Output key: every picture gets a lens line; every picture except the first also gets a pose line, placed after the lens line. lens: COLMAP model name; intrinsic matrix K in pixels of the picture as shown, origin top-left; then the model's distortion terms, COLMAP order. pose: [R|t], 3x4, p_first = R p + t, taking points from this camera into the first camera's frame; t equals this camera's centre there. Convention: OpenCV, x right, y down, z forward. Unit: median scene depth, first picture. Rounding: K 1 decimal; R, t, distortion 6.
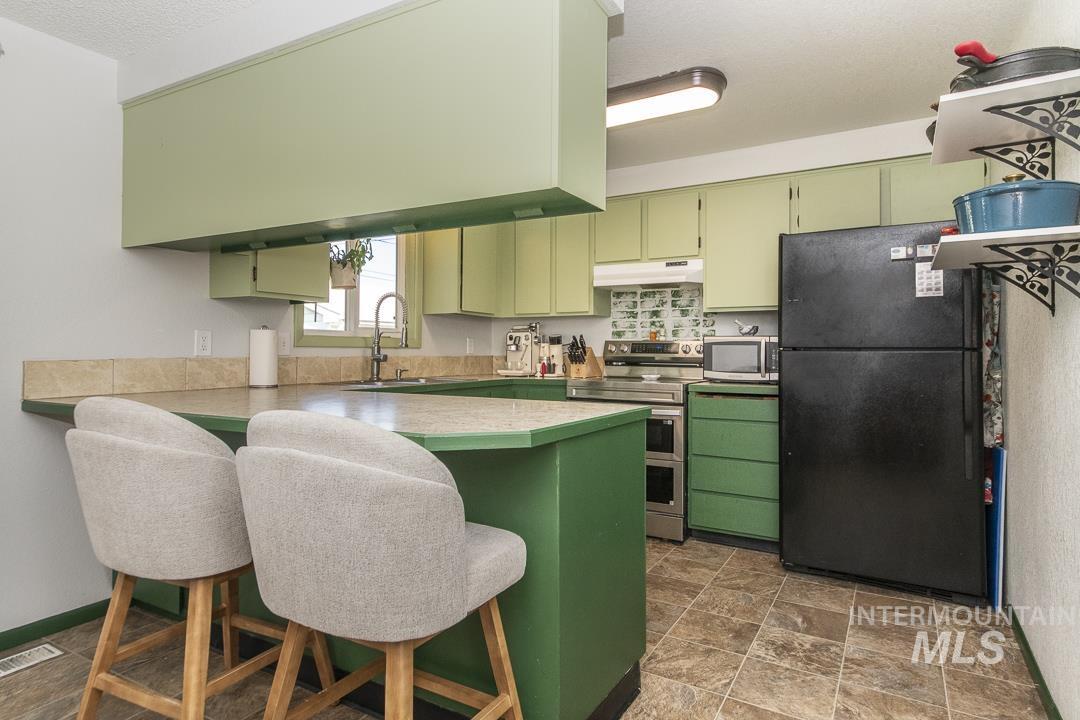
lens RADIAL K [[605.3, 0, 544.4], [0, 605.3, 353.1], [0, 0, 1]] dist [0.016810, -0.006116]
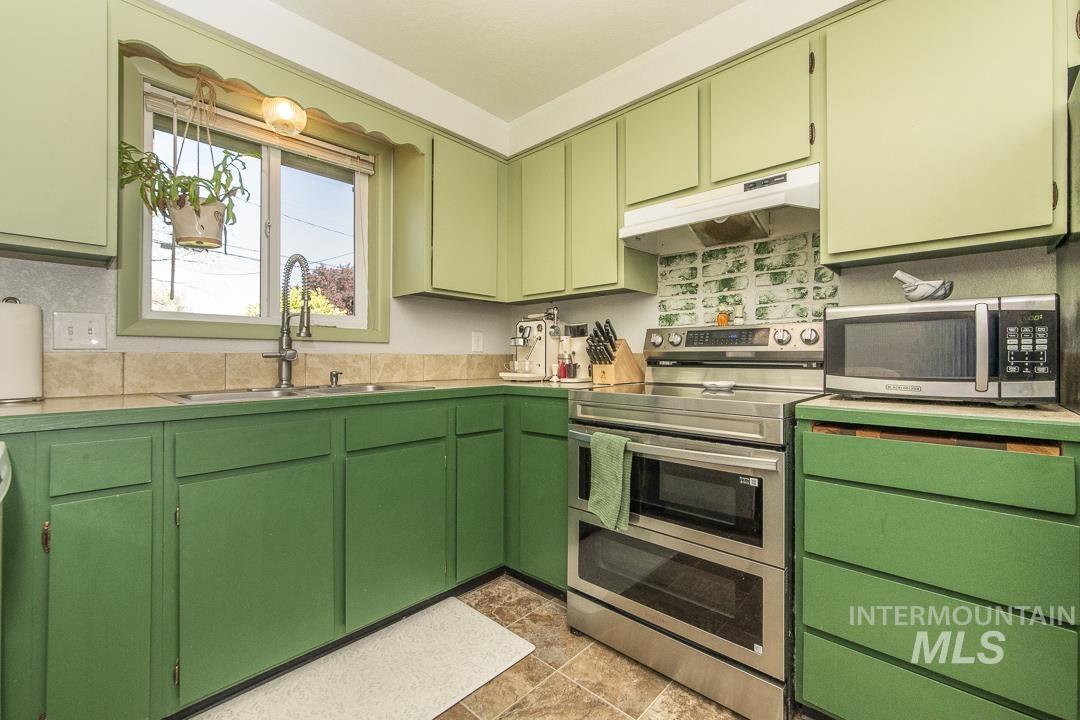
lens RADIAL K [[450.7, 0, 546.3], [0, 450.7, 359.1], [0, 0, 1]] dist [0.002139, 0.000050]
pose [[0.976196, -0.004220, -0.216850, 0.113673], [0.004427, 0.999990, 0.000469, 0.013493], [0.216846, -0.001418, 0.976205, 0.563379]]
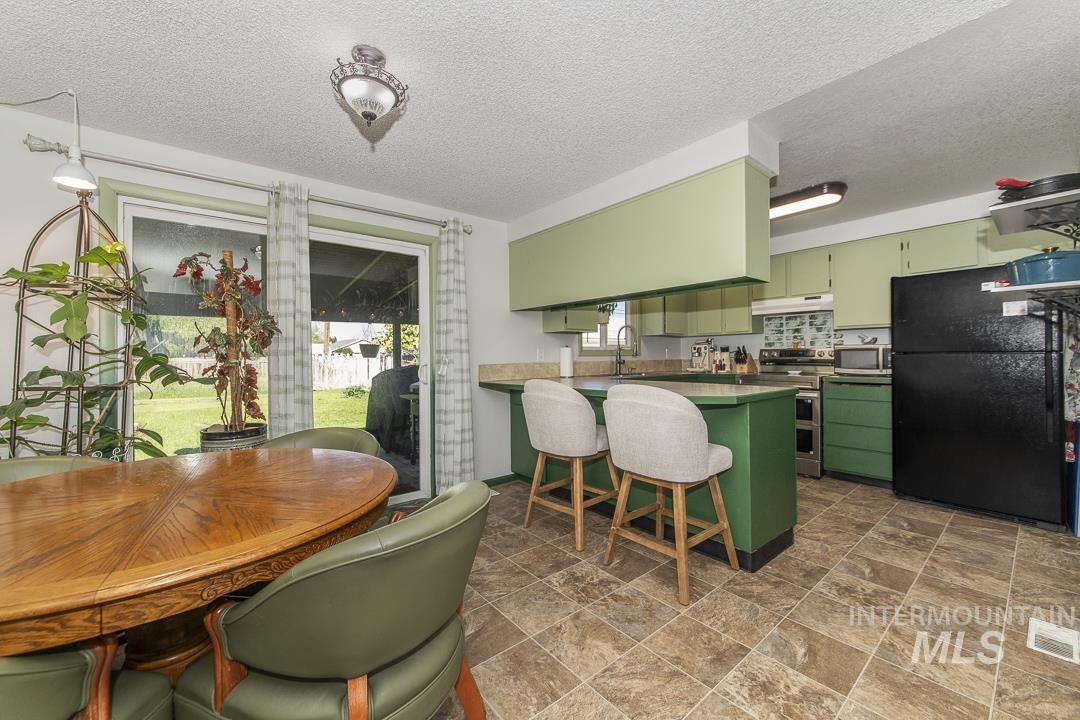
lens RADIAL K [[422.2, 0, 538.1], [0, 422.2, 357.0], [0, 0, 1]] dist [-0.011881, 0.001084]
pose [[0.934823, -0.013427, -0.354859, -0.056569], [0.013258, 0.999908, -0.002907, -0.005086], [0.354866, -0.001987, 0.934915, -0.241031]]
